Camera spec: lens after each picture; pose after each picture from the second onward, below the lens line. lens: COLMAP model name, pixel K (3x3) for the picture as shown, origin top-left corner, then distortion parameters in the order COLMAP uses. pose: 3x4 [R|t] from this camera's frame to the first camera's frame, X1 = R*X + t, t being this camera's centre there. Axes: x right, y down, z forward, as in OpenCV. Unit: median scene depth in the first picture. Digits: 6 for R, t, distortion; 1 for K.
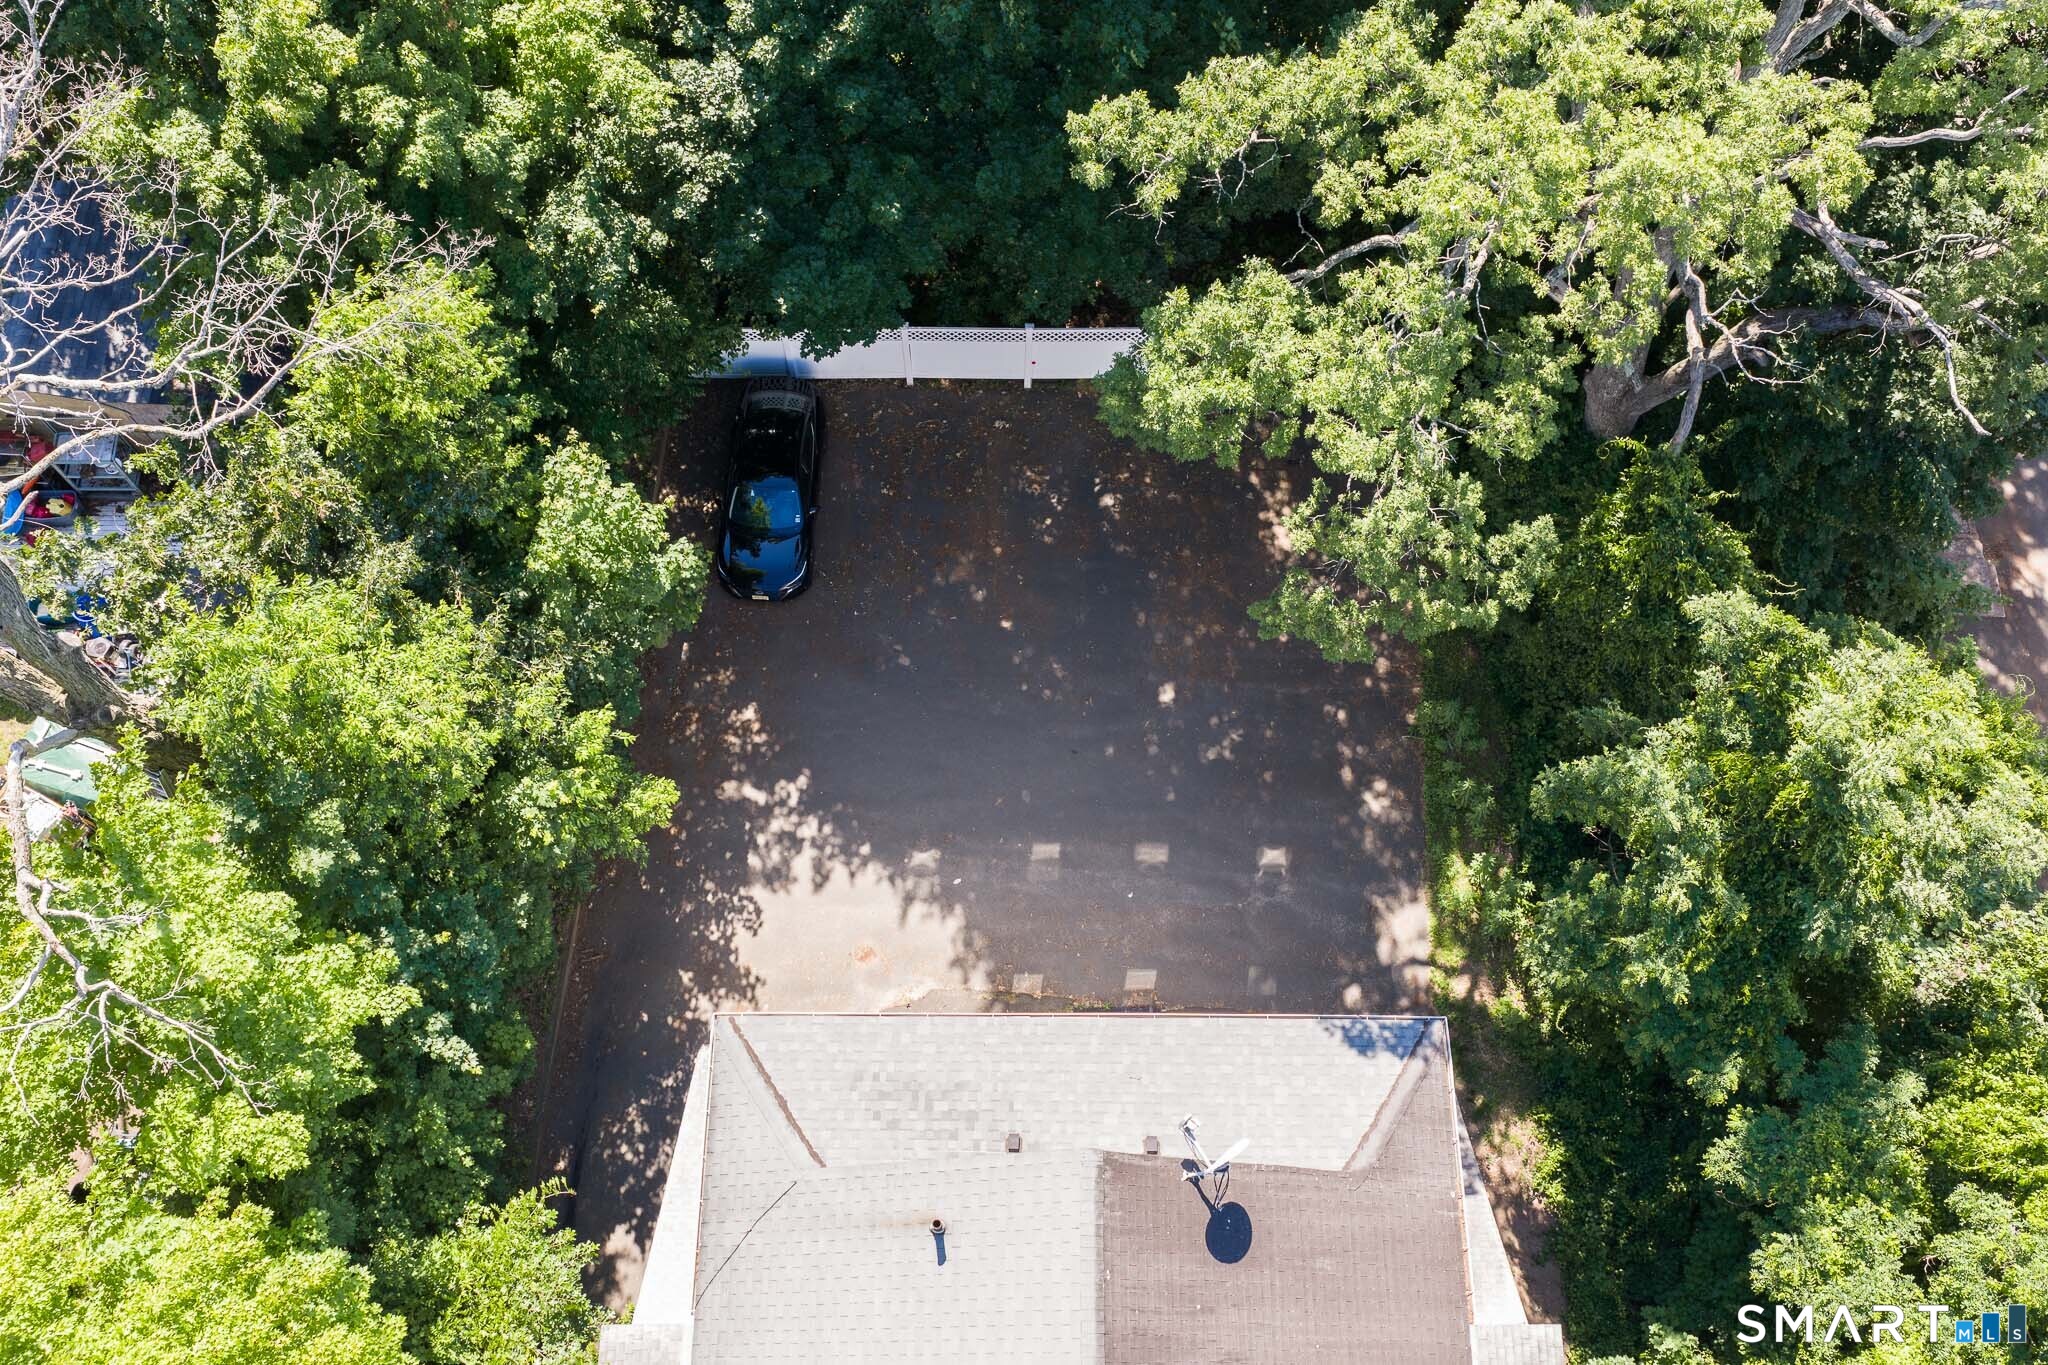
lens RADIAL K [[1673.2, 0, 1060.5], [0, 1673.2, 682.4], [0, 0, 1]] dist [0.141850, -0.330138]
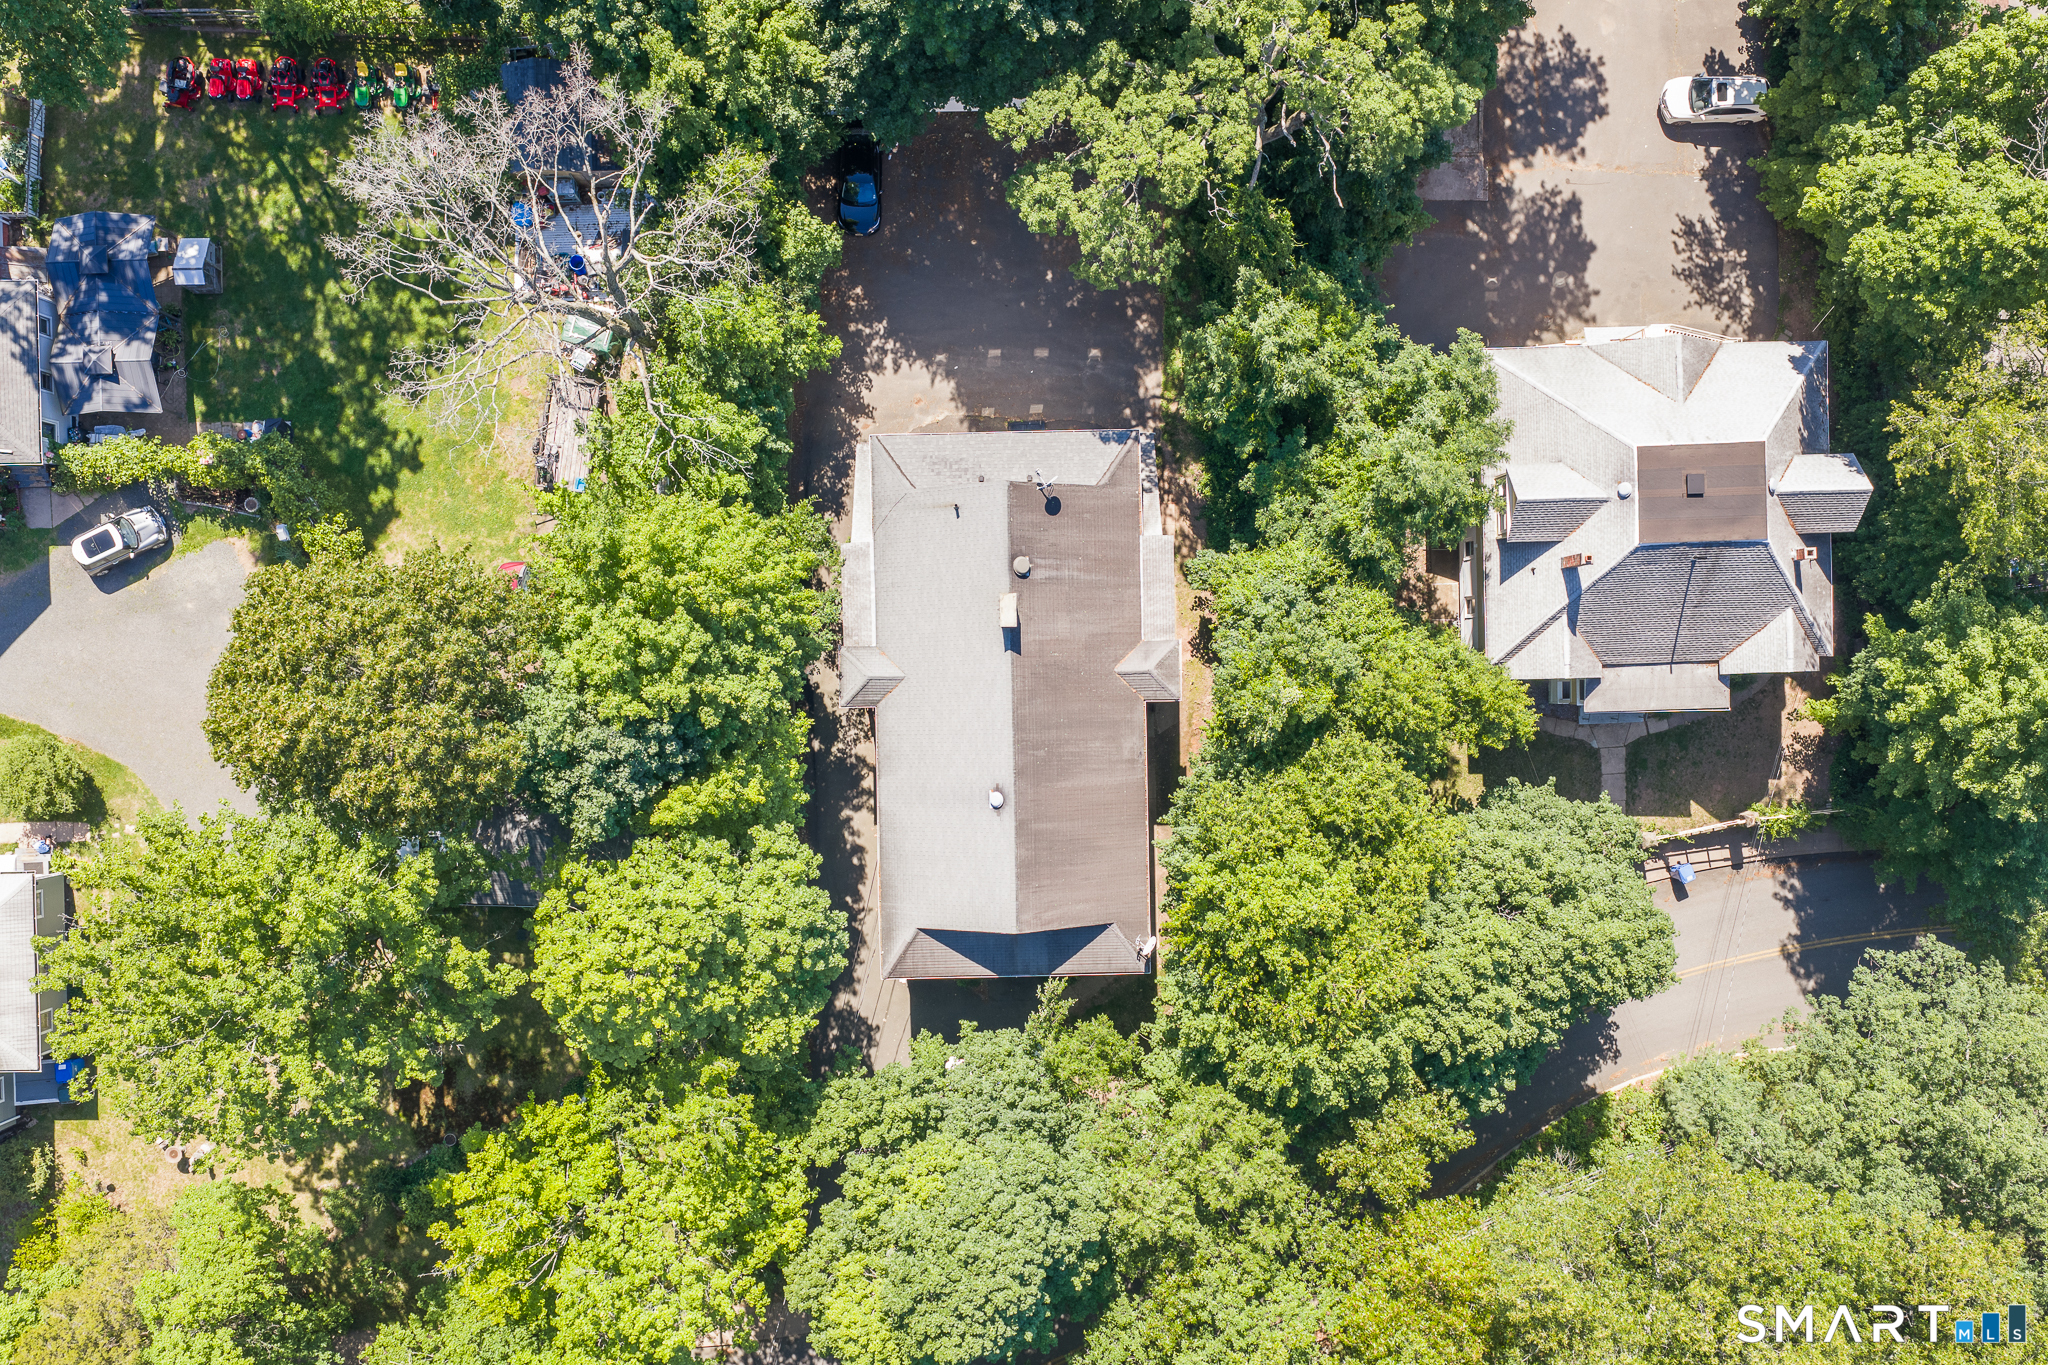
lens RADIAL K [[1689.1, 0, 1024.0], [0, 1689.1, 682.5], [0, 0, 1]] dist [0.015715, -0.024877]
pose [[0.999487, -0.020195, -0.024872, 0.082646], [0.028267, 0.921290, 0.387847, -0.391749], [0.015082, -0.388351, 0.921388, -1.339857]]
